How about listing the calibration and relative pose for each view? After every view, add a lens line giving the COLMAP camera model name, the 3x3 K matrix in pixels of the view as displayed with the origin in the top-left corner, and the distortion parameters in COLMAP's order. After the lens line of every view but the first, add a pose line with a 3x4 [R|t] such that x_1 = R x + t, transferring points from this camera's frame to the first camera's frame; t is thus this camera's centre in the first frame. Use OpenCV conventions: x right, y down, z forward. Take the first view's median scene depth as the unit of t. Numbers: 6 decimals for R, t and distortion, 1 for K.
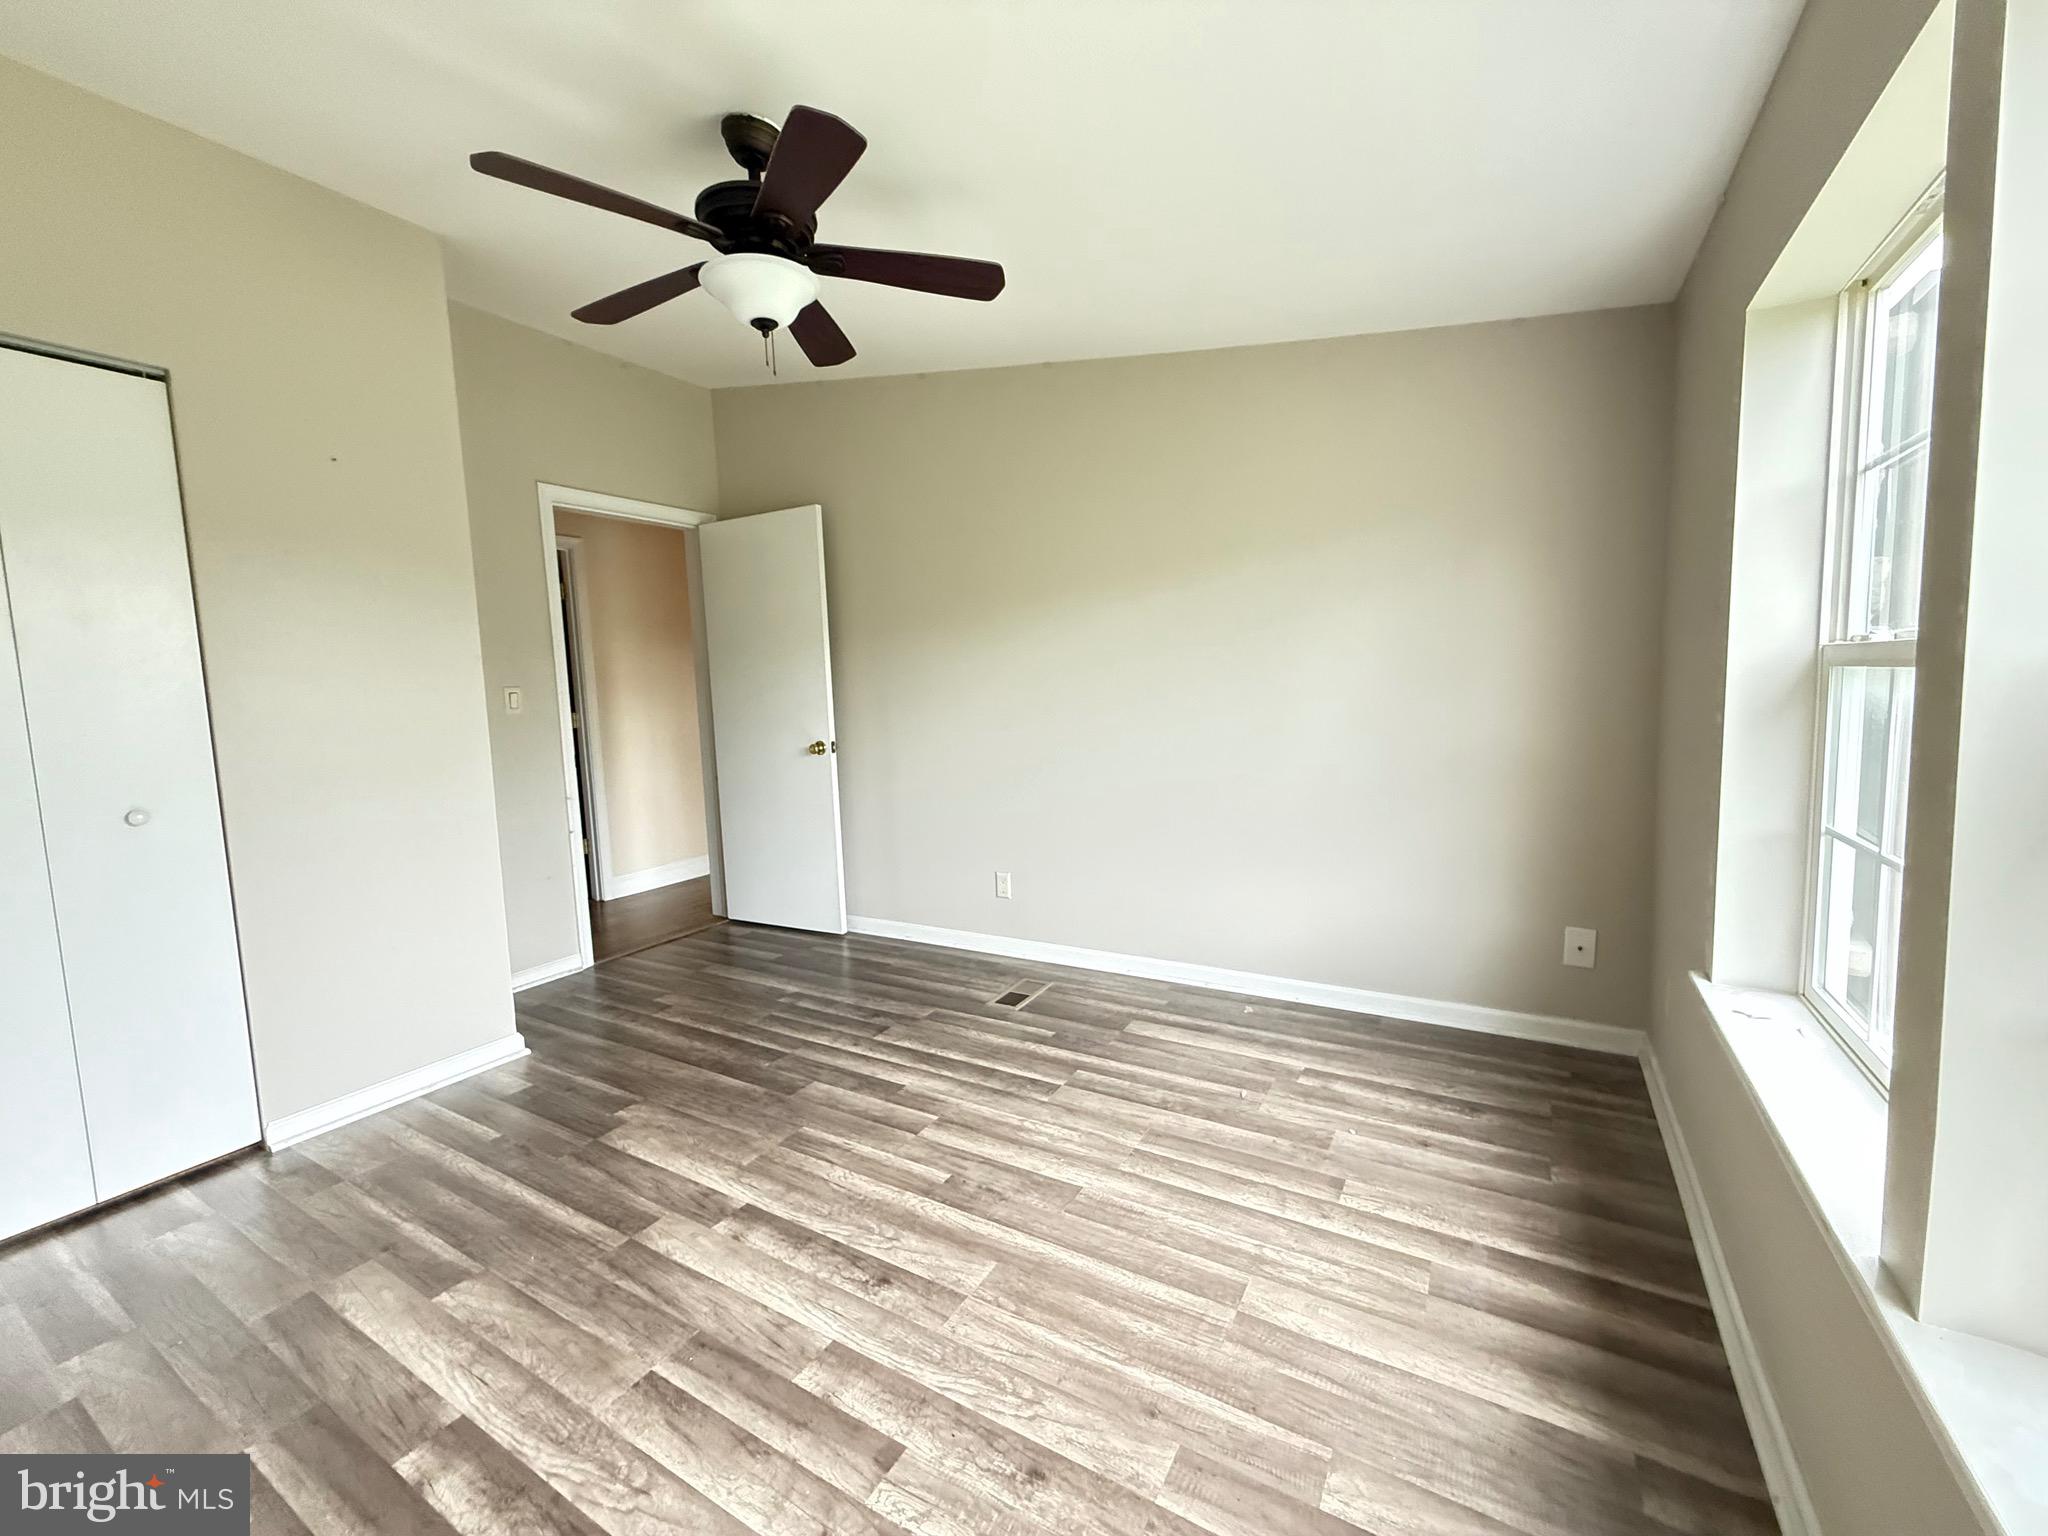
lens RADIAL K [[813.5, 0, 1024.7], [0, 813.5, 763.3], [0, 0, 1]] dist [-0.006768, 0.001039]
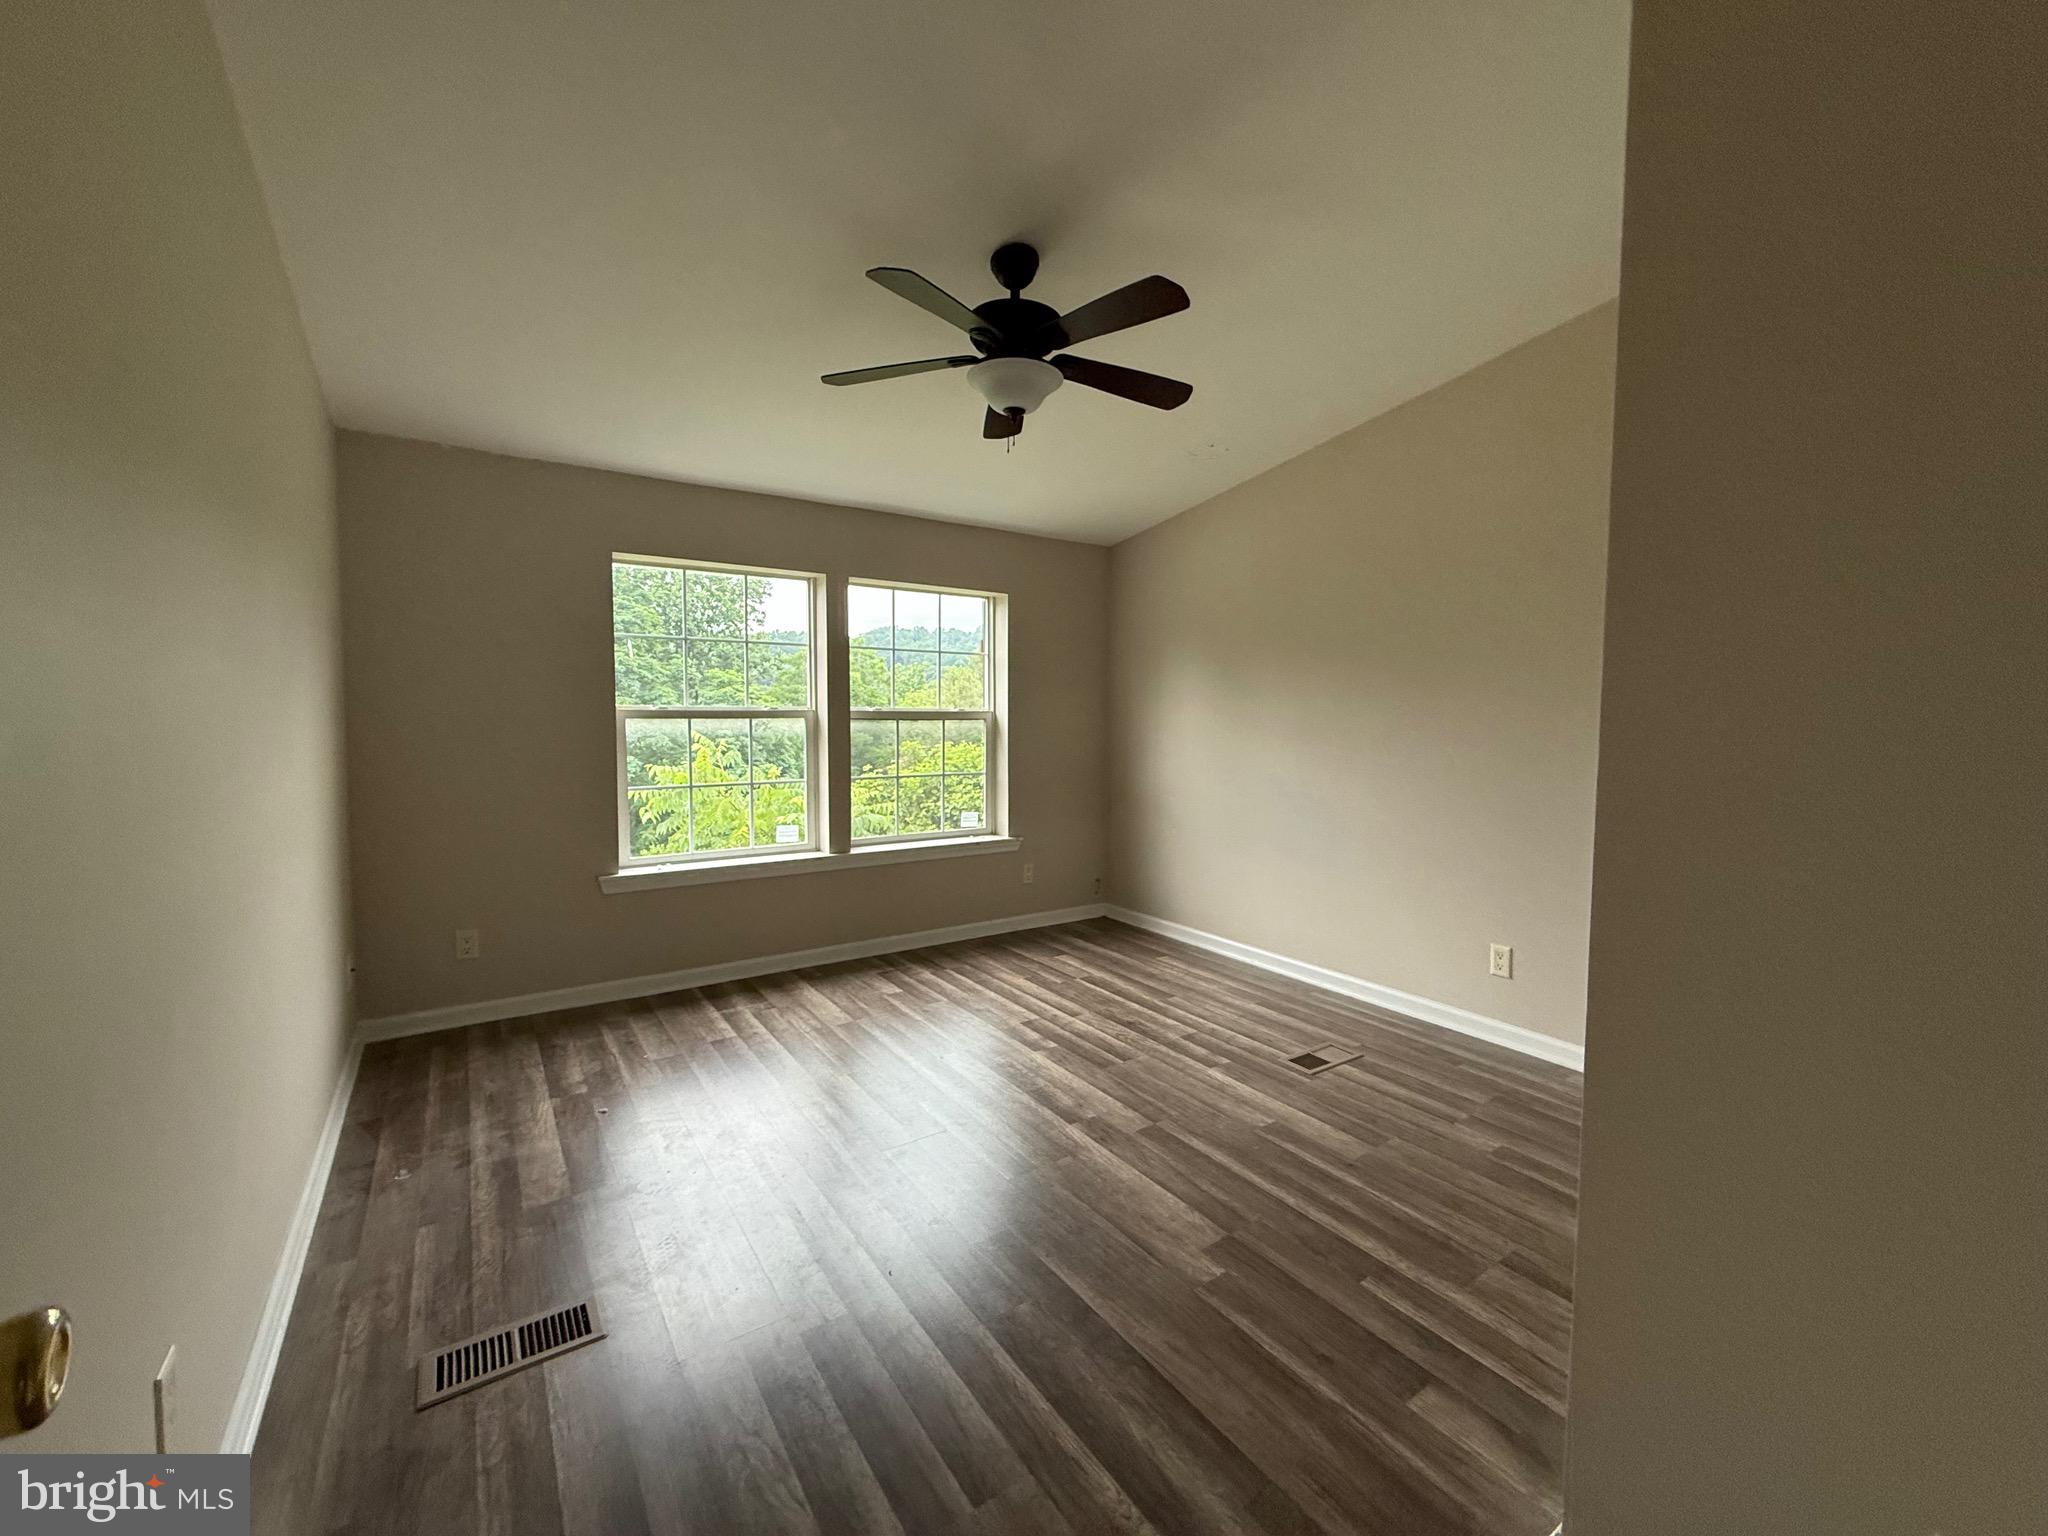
lens RADIAL K [[813.5, 0, 1025.4], [0, 813.5, 754.4], [0, 0, 1]] dist [-0.006768, 0.001039]
pose [[-0.907020, 0.007880, 0.421013, -0.811813], [0.067146, 0.989738, 0.126134, -0.184797], [-0.415699, 0.142675, -0.898242, 2.076669]]
